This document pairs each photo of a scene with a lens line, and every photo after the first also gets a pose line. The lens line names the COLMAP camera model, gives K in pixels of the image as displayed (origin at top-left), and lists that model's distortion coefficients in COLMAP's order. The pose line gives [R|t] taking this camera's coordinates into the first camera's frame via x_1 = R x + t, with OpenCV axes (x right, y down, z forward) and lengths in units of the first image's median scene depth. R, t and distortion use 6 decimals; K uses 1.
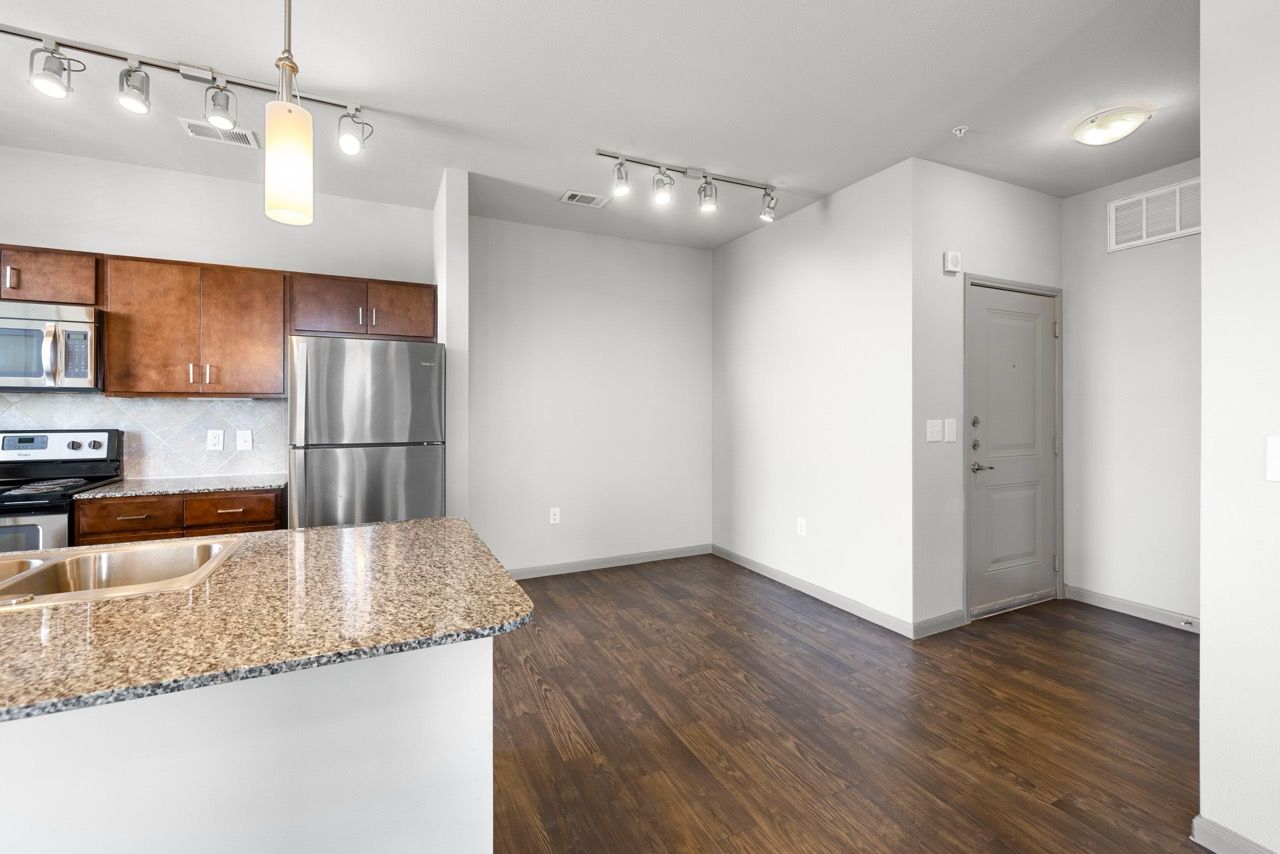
lens RADIAL K [[550.4, 0, 631.5], [0, 550.4, 405.0], [0, 0, 1]] dist [-0.001877, 0.000081]
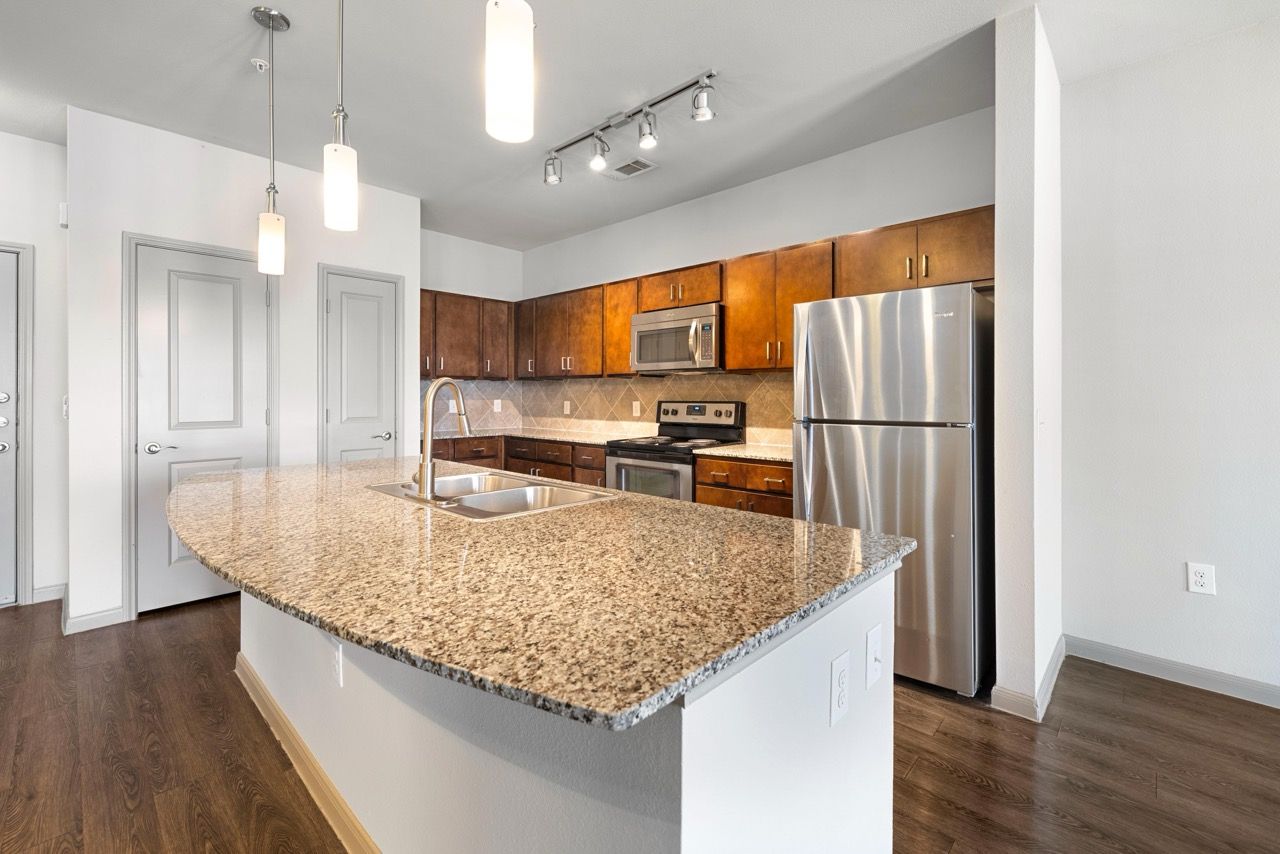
lens RADIAL K [[554.9, 0, 633.1], [0, 554.9, 397.1], [0, 0, 1]] dist [0.000782, -0.000797]
pose [[0.350630, 0.002461, -0.936511, 0.132904], [0.011633, 0.999908, 0.006983, 0.023672], [0.936442, -0.013343, 0.350569, 0.346447]]
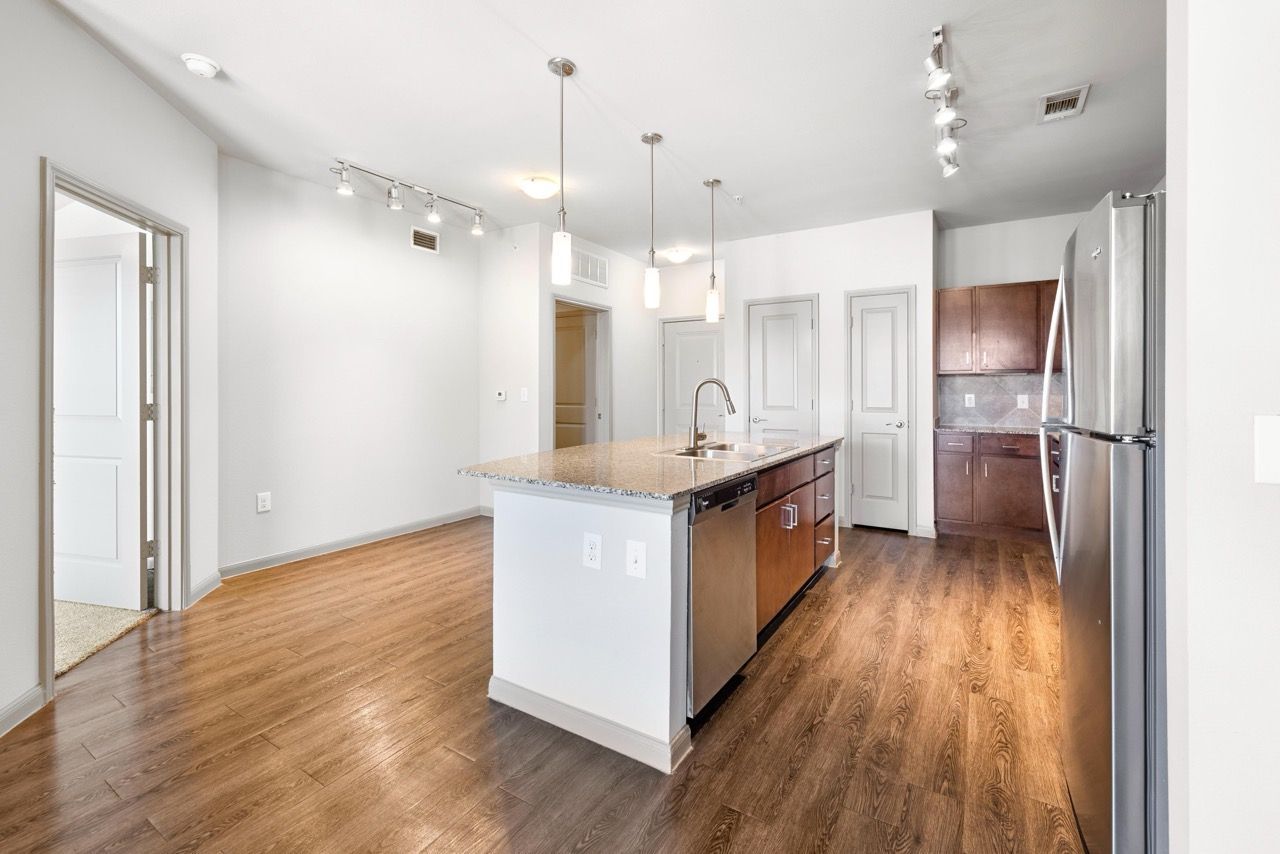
lens RADIAL K [[550.4, 0, 631.8], [0, 550.4, 390.1], [0, 0, 1]] dist [-0.001877, 0.000081]
pose [[-0.845645, -0.000471, -0.533746, 0.144697], [0.006606, 0.999914, -0.011349, 0.034068], [0.533705, -0.013124, -0.845569, 1.114852]]
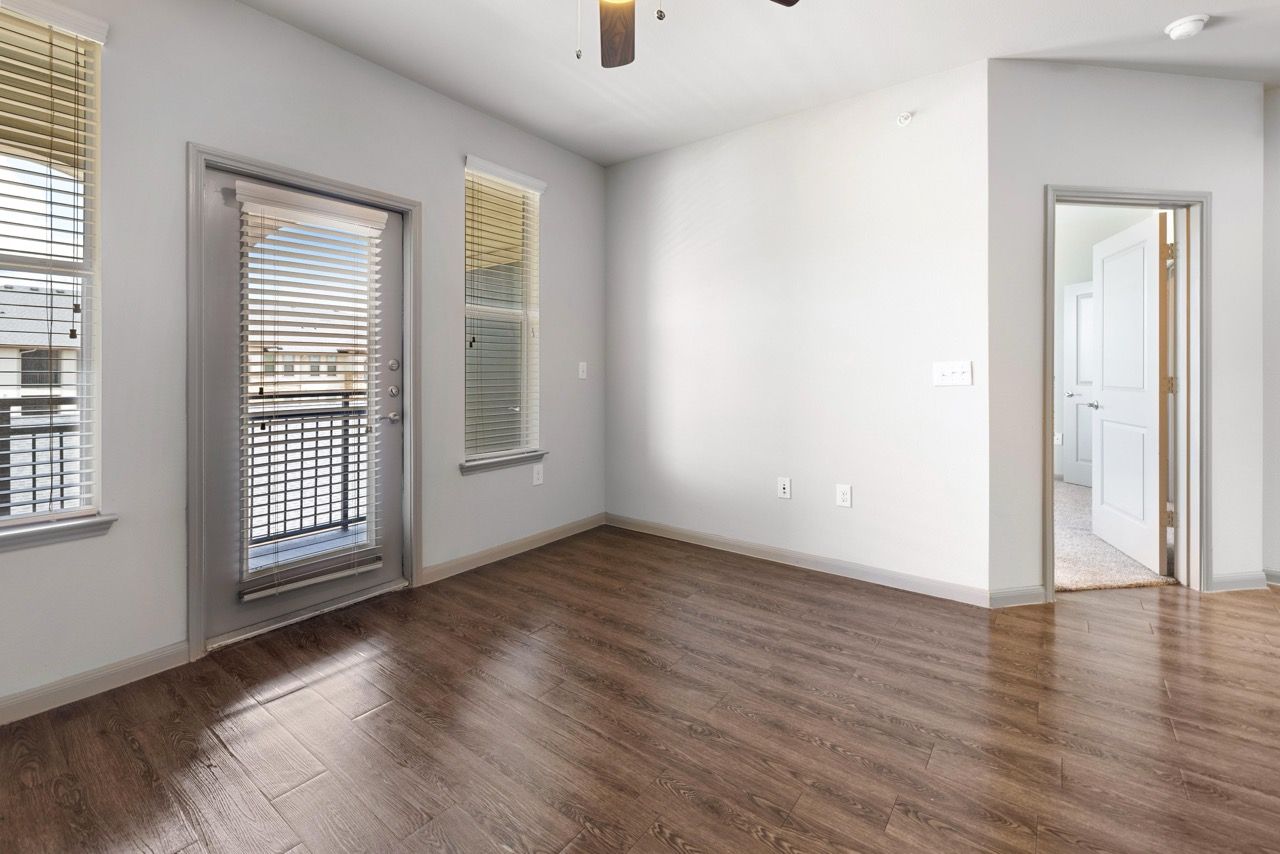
lens RADIAL K [[550.4, 0, 650.7], [0, 550.4, 380.0], [0, 0, 1]] dist [-0.001877, 0.000081]
pose [[-0.470828, -0.015298, 0.882092, -0.074437], [-0.013815, 0.999855, 0.009966, 0.048323], [-0.882117, -0.007494, -0.470971, 1.136374]]
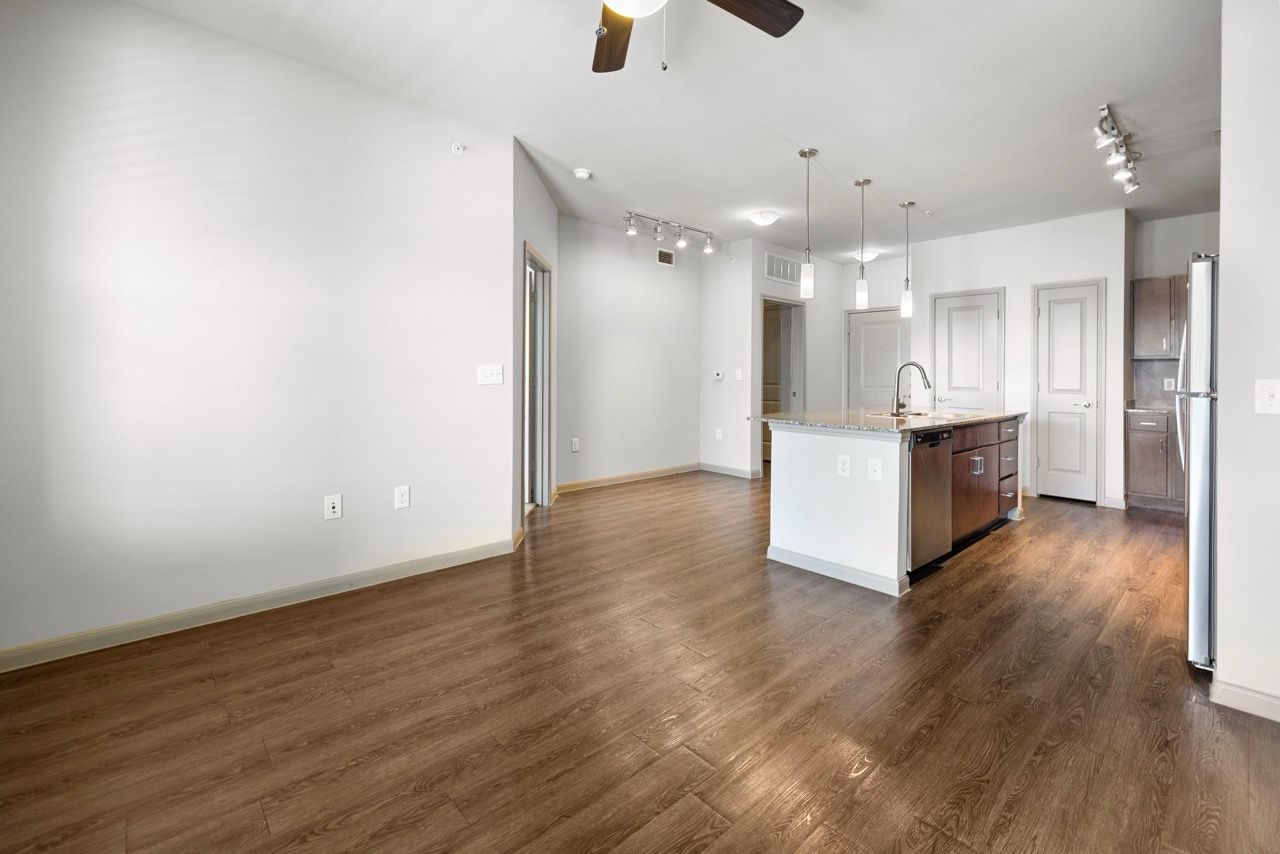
lens RADIAL K [[554.9, 0, 633.0], [0, 554.9, 375.3], [0, 0, 1]] dist [0.000782, -0.000797]
pose [[-0.956251, -0.008761, -0.292418, 0.507040], [-0.005365, 0.999909, -0.012414, 0.054335], [0.292500, -0.010302, -0.956210, 1.418493]]
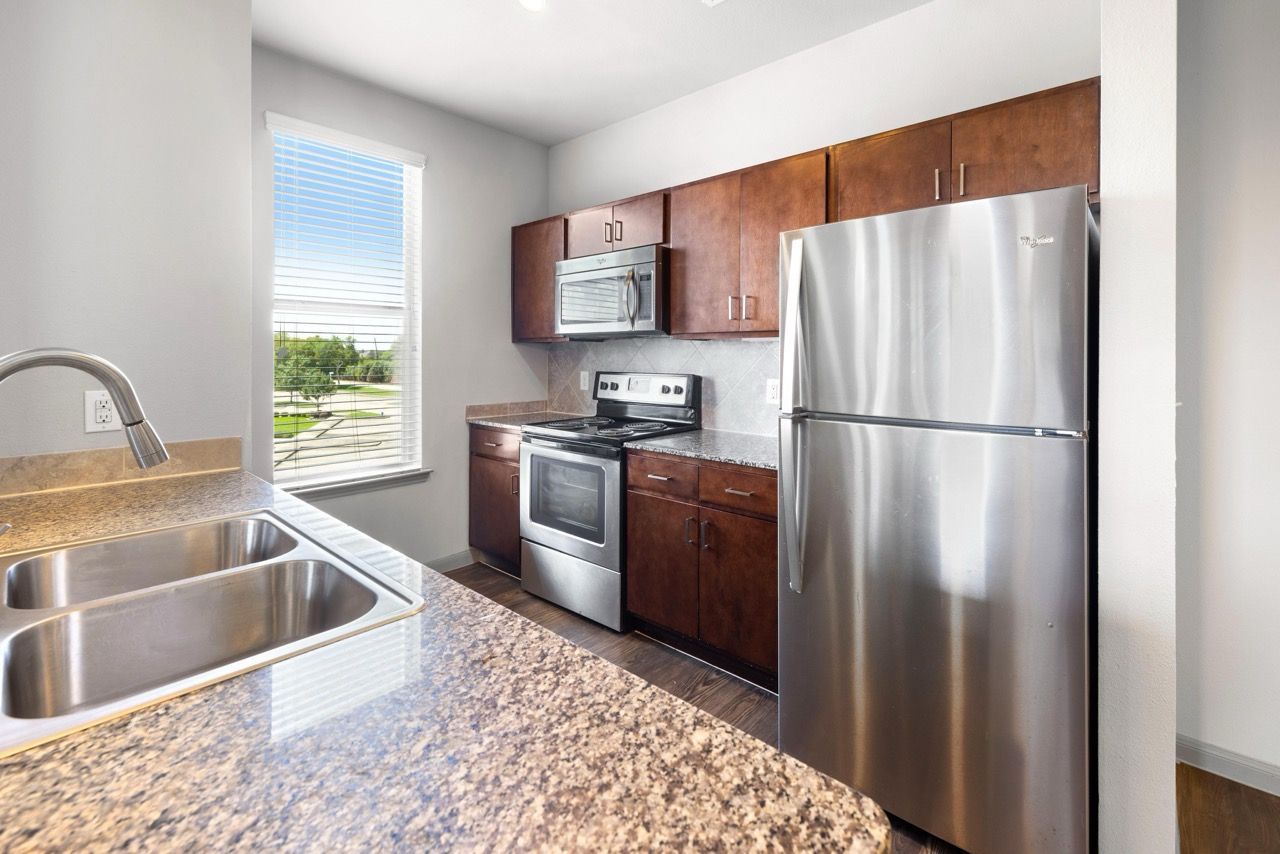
lens RADIAL K [[554.9, 0, 637.8], [0, 554.9, 353.1], [0, 0, 1]] dist [0.000782, -0.000797]
pose [[0.375332, -0.004417, -0.926880, -0.096133], [0.003704, 0.999988, -0.003266, 0.010462], [0.926883, -0.002207, 0.375343, 0.558276]]
